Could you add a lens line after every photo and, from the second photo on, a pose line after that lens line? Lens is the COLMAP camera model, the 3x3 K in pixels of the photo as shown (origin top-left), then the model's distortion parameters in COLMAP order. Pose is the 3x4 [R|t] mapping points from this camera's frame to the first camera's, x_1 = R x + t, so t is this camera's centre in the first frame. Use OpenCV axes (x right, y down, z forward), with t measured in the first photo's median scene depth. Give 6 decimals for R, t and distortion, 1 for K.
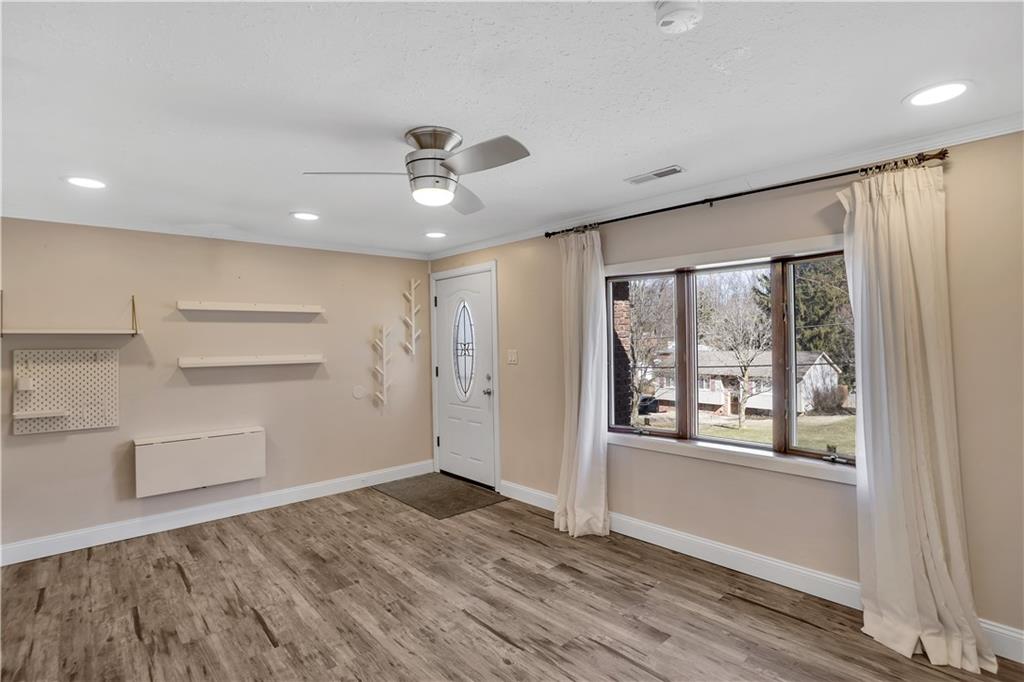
lens RADIAL K [[494.7, 0, 505.4], [0, 494.7, 341.5], [0, 0, 1]] dist [-0.074584, 0.028410]
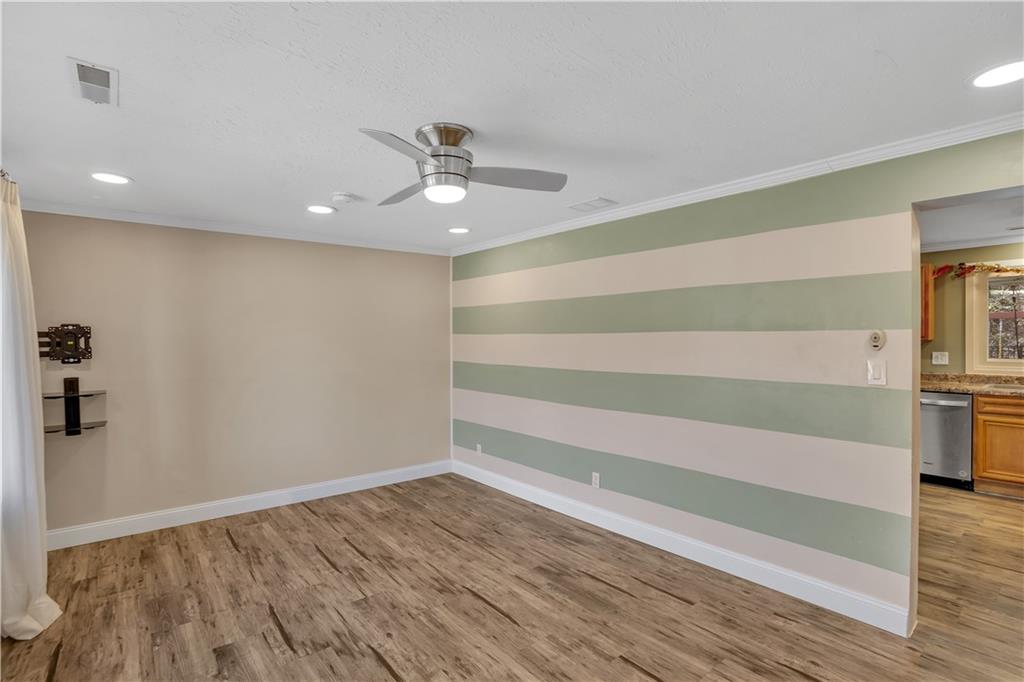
lens RADIAL K [[494.7, 0, 505.4], [0, 494.7, 341.5], [0, 0, 1]] dist [-0.074584, 0.028410]
pose [[-0.998592, 0.017895, 0.049928, -0.244937], [0.018269, 0.999808, 0.007026, -0.001739], [-0.049793, 0.007928, -0.998728, 1.560075]]
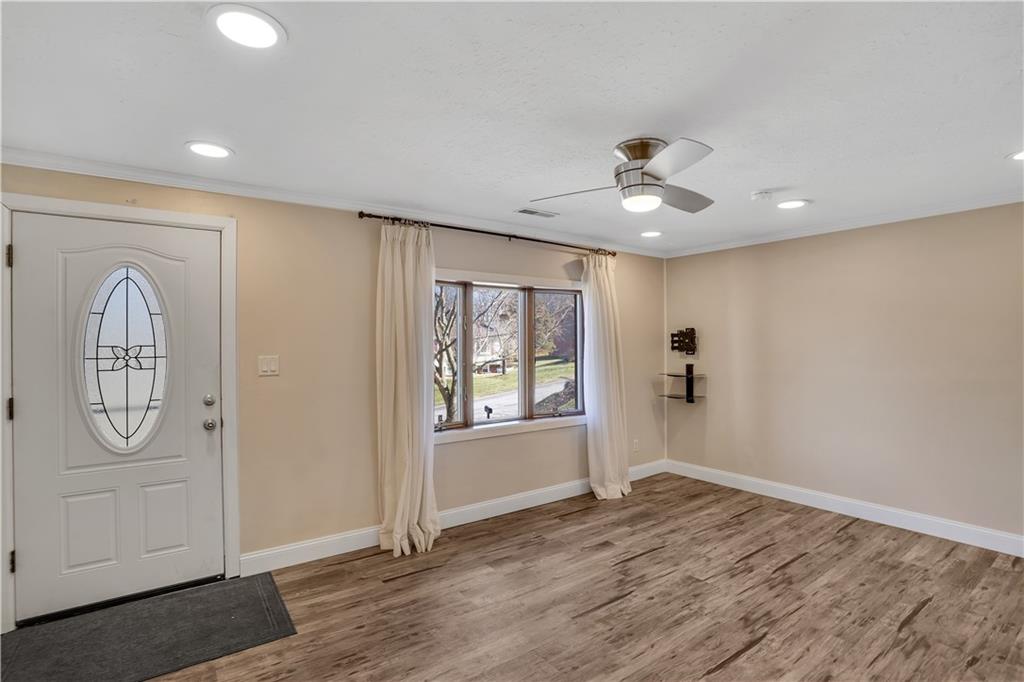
lens RADIAL K [[494.7, 0, 505.4], [0, 494.7, 341.5], [0, 0, 1]] dist [-0.074584, 0.028410]
pose [[0.113015, 0.011613, 0.993525, -0.968831], [0.004757, 0.999914, -0.012228, 0.011917], [-0.993582, 0.006108, 0.112950, 0.925529]]
